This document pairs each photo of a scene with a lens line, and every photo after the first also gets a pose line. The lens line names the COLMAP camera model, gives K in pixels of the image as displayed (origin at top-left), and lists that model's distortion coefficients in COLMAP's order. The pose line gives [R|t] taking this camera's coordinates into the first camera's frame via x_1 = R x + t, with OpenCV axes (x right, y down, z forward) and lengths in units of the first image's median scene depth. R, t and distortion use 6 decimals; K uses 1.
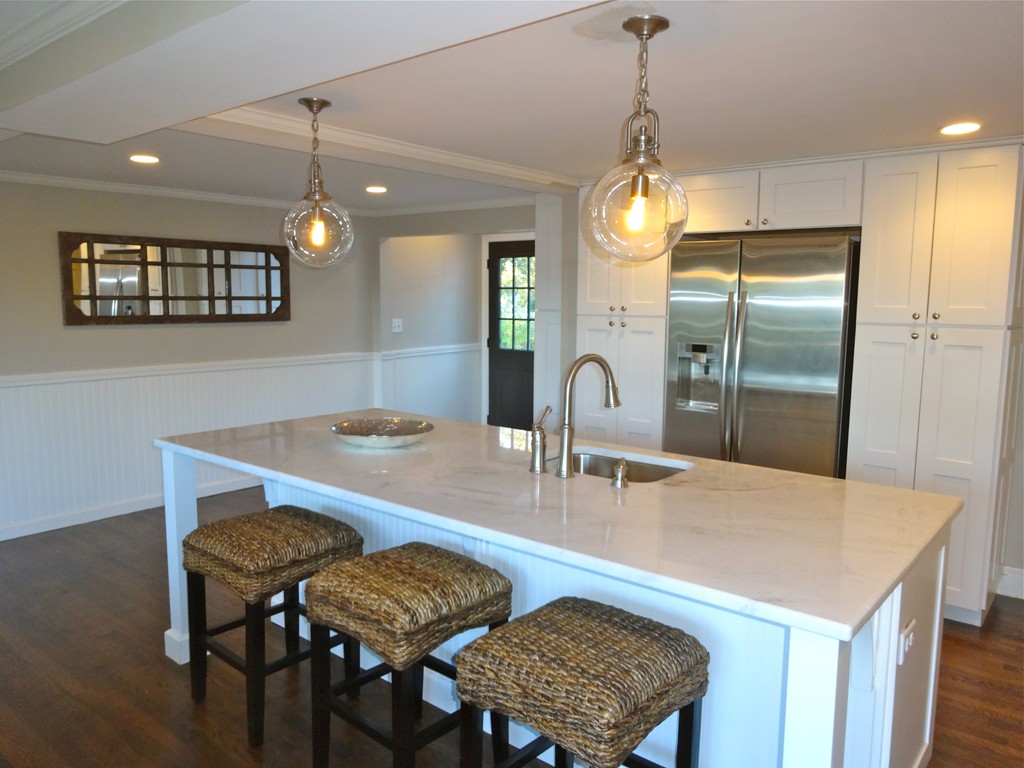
lens RADIAL K [[727.3, 0, 511.8], [0, 727.3, 376.8], [0, 0, 1]] dist [0.006732, -0.002672]
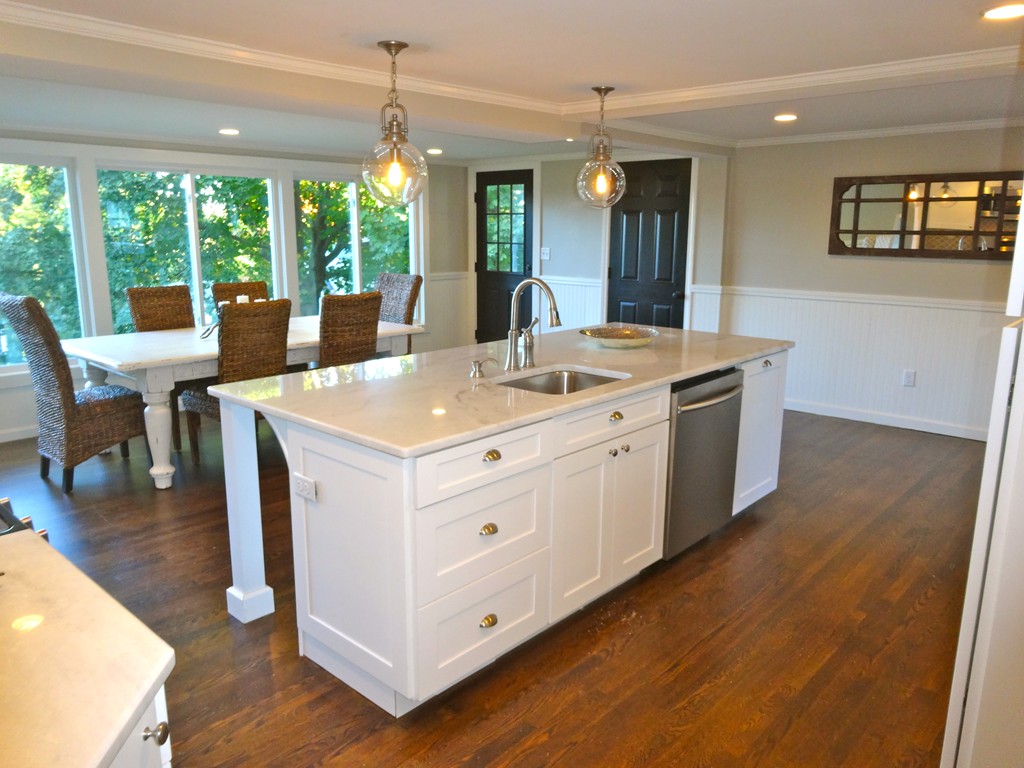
lens RADIAL K [[757.6, 0, 508.3], [0, 757.6, 384.5], [0, 0, 1]] dist [-0.002642, 0.014992]
pose [[-0.067724, 0.194616, -0.978539, 0.854072], [-0.113515, 0.972919, 0.201354, -0.061712], [0.991225, 0.124716, -0.043798, 0.625537]]
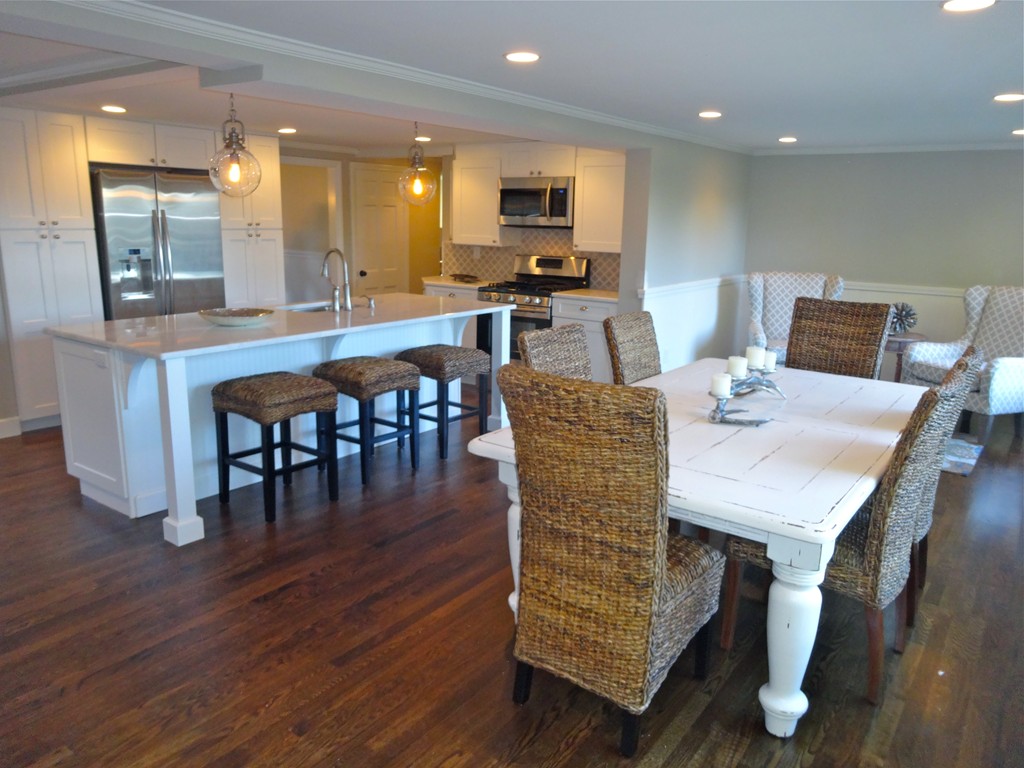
lens RADIAL K [[764.9, 0, 505.2], [0, 764.9, 383.3], [0, 0, 1]] dist [-0.015920, 0.012359]
pose [[-0.045189, -0.231338, 0.971823, -1.245326], [0.079753, 0.968877, 0.234345, -0.082029], [-0.995790, 0.088095, -0.025333, 0.382070]]
